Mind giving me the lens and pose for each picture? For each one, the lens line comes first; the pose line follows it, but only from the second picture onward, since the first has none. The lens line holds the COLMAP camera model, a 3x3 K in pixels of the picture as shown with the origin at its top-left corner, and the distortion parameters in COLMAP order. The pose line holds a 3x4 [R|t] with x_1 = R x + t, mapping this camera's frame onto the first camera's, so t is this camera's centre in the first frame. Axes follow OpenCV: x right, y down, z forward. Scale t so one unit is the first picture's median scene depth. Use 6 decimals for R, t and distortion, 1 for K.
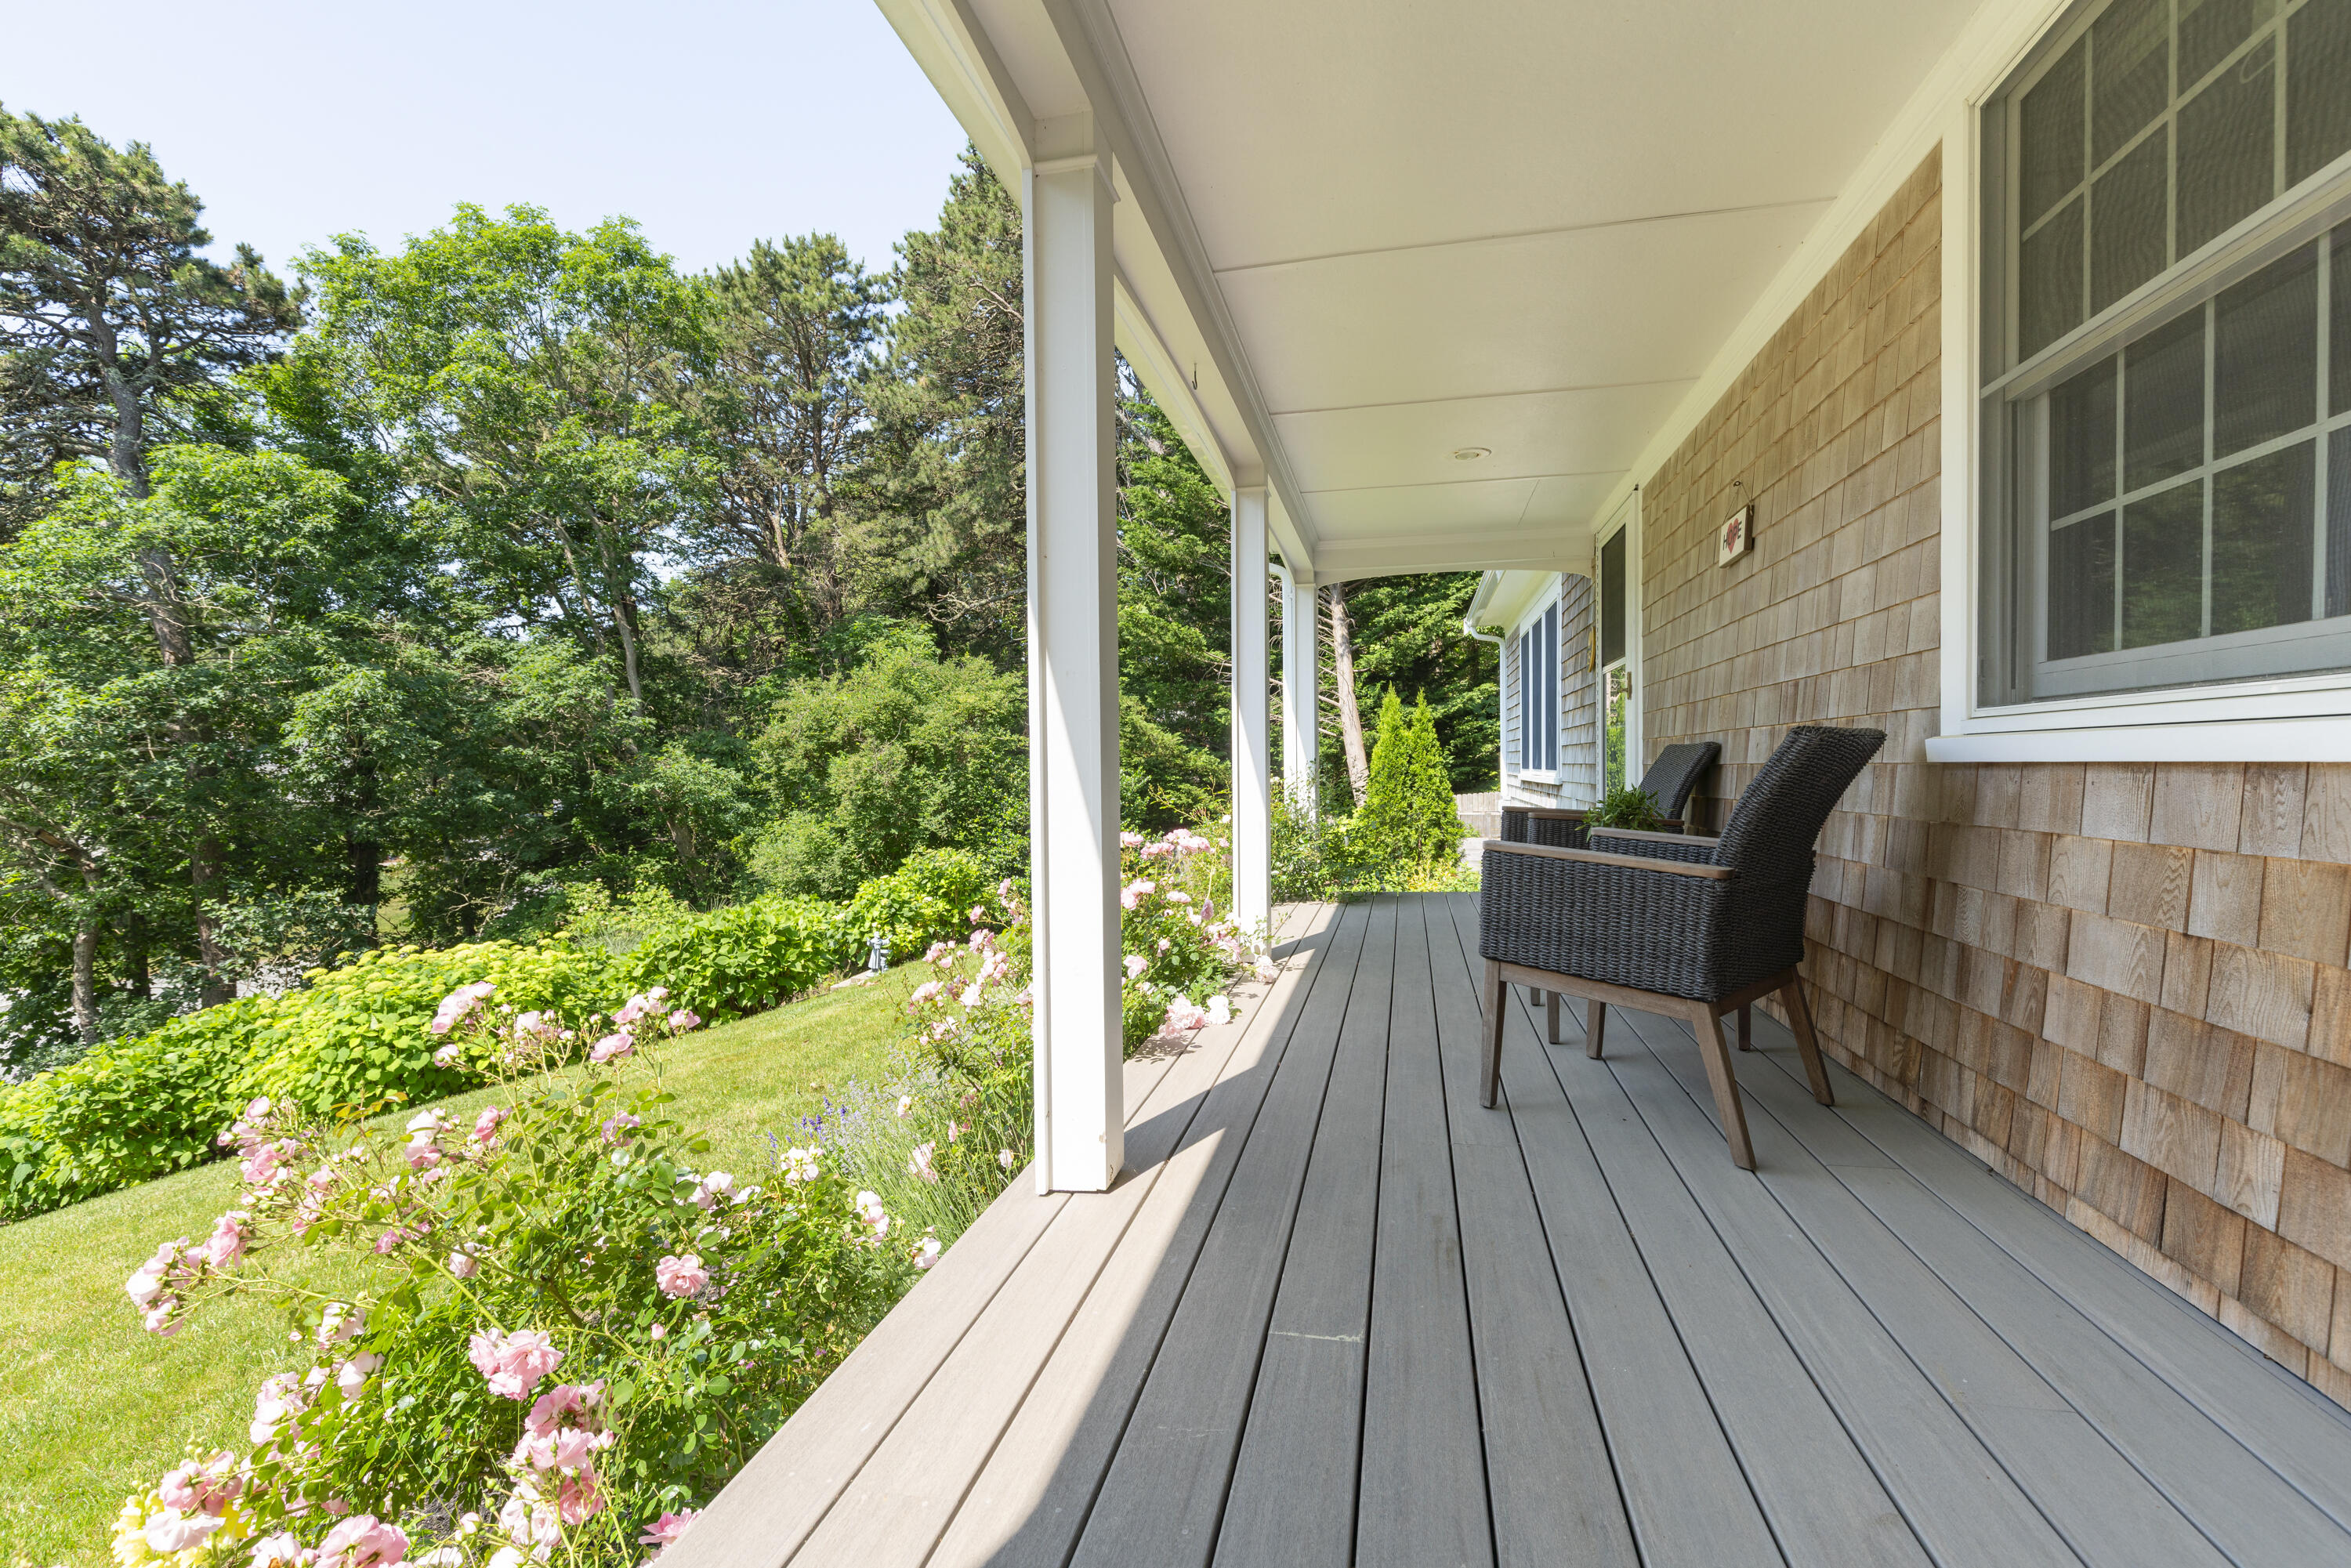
lens RADIAL K [[1049.7, 0, 1174.1], [0, 1049.7, 784.9], [0, 0, 1]] dist [0.005003, -0.000277]
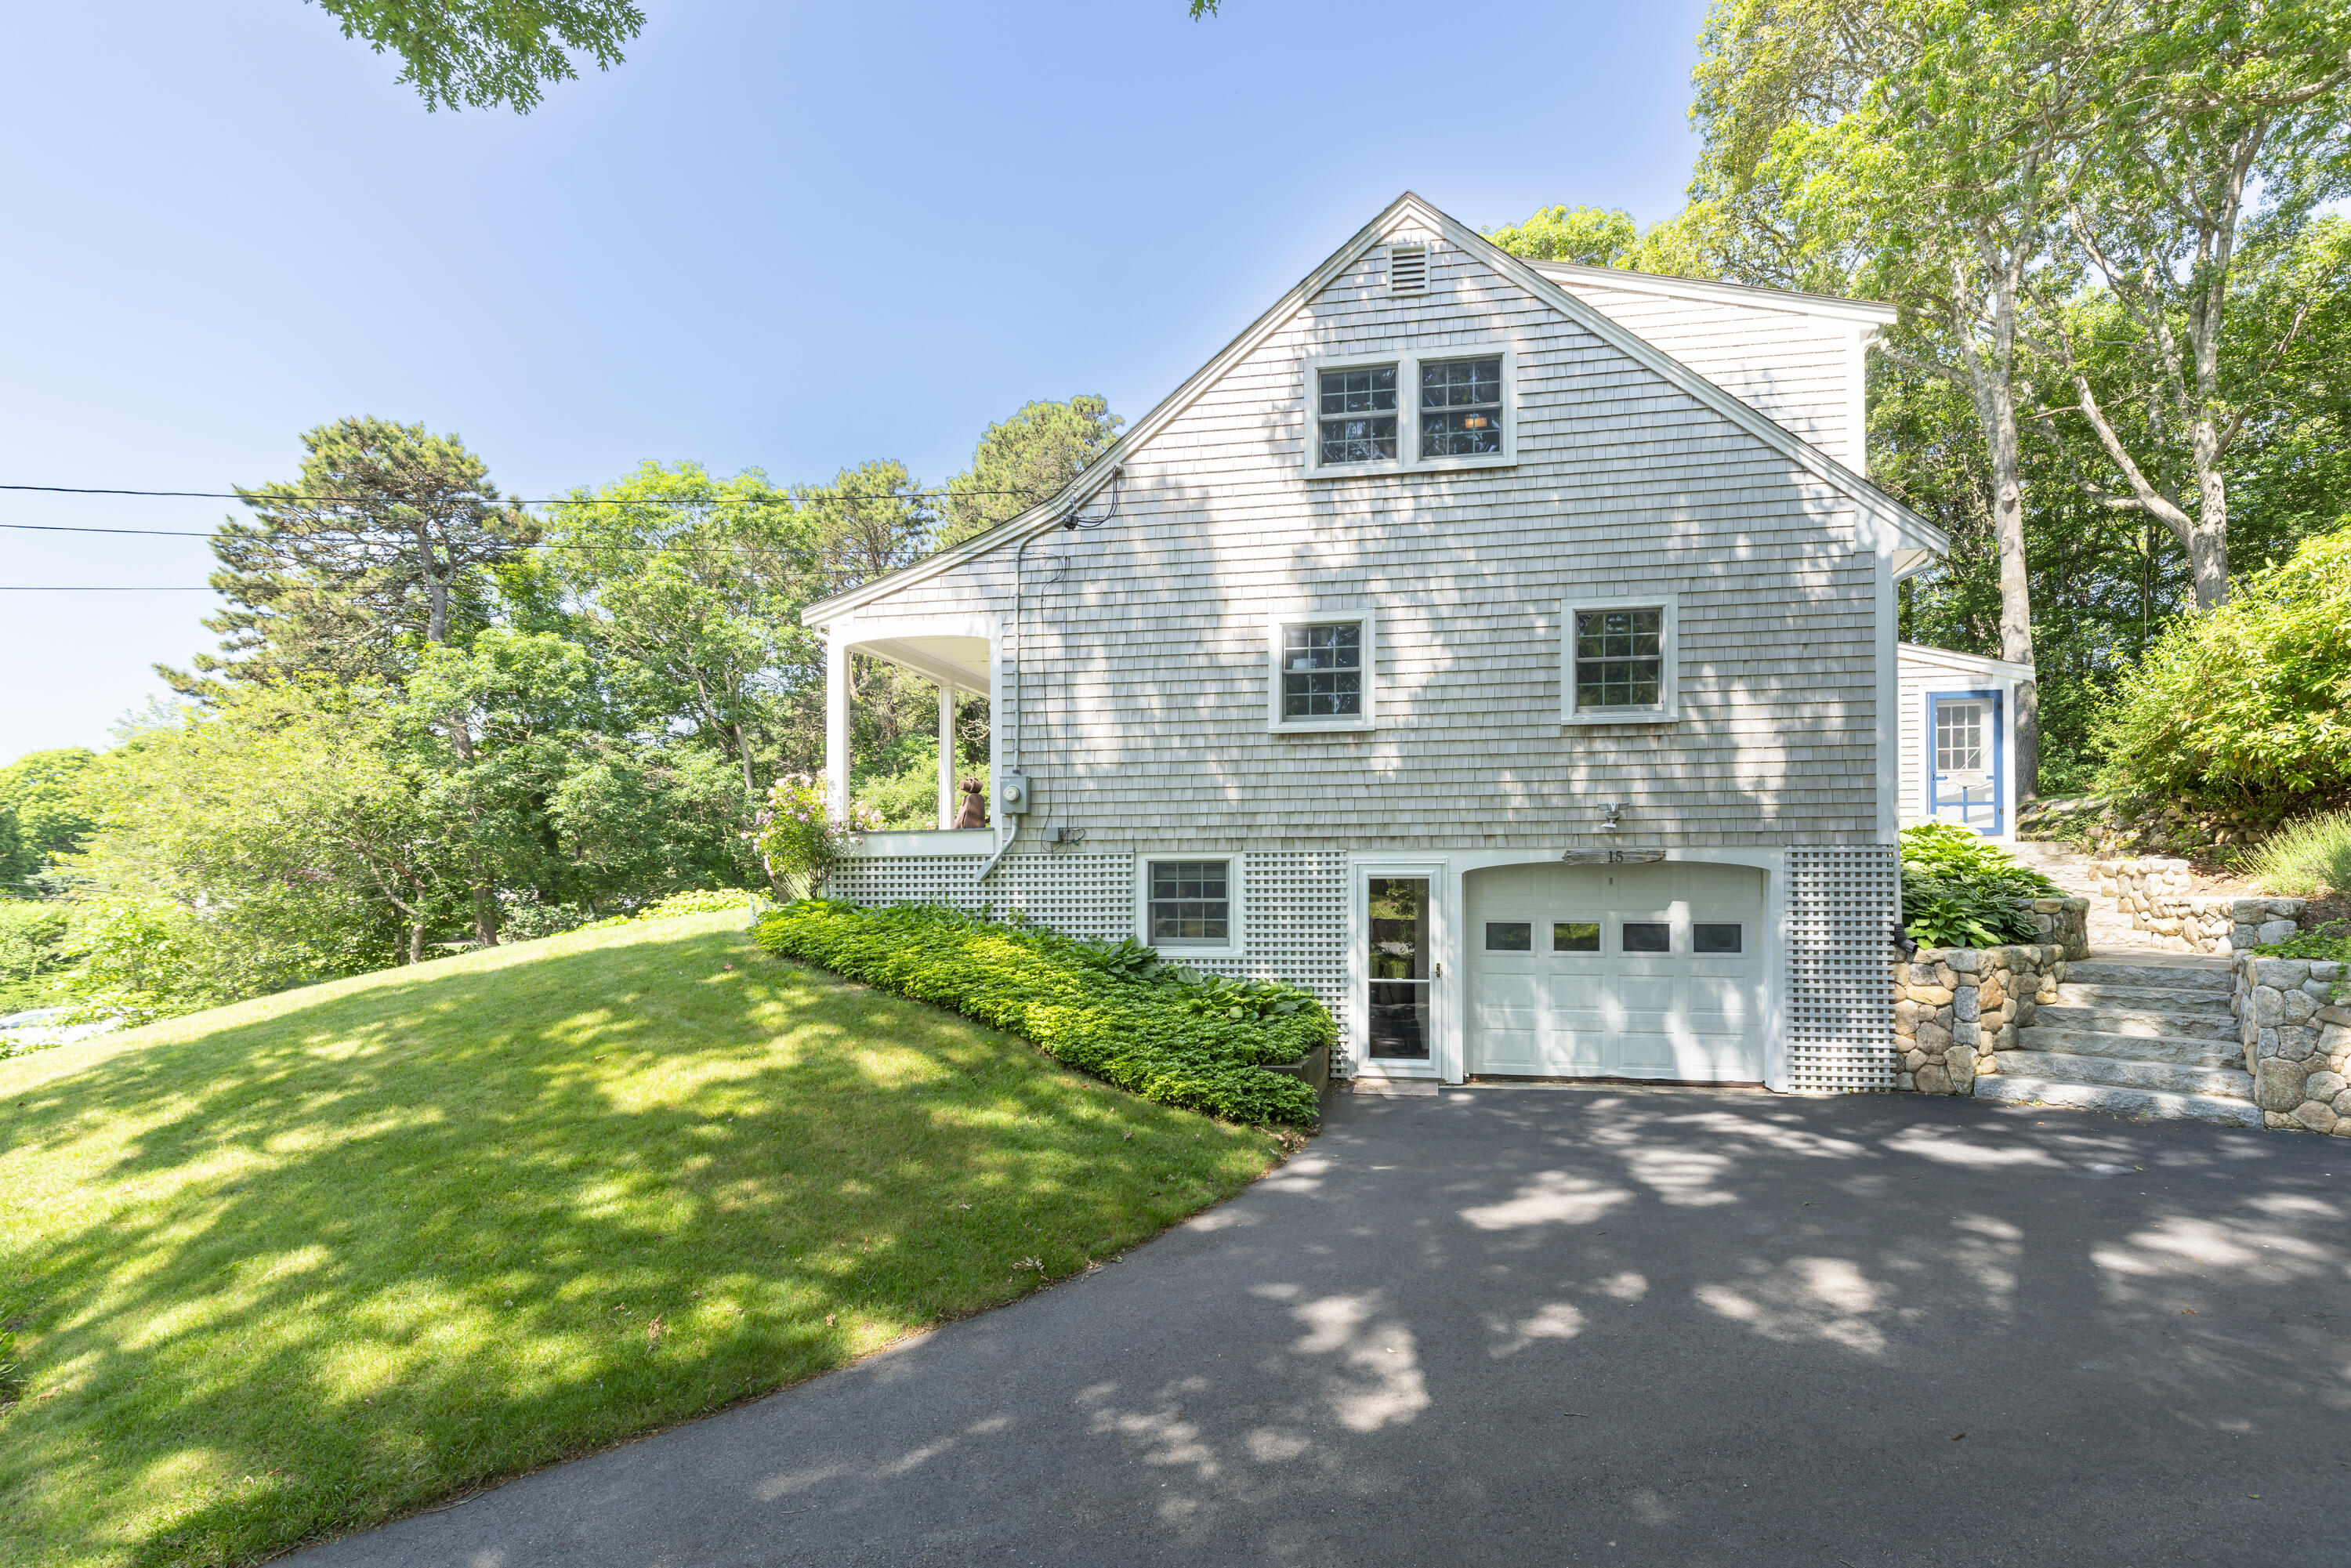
lens RADIAL K [[1049.7, 0, 1296.0], [0, 1049.7, 871.4], [0, 0, 1]] dist [0.005003, -0.000277]
pose [[0.998057, 0.009769, 0.061543, 0.181438], [-0.007908, 0.999506, -0.030403, 0.081651], [-0.061809, 0.029858, 0.997641, -0.598571]]
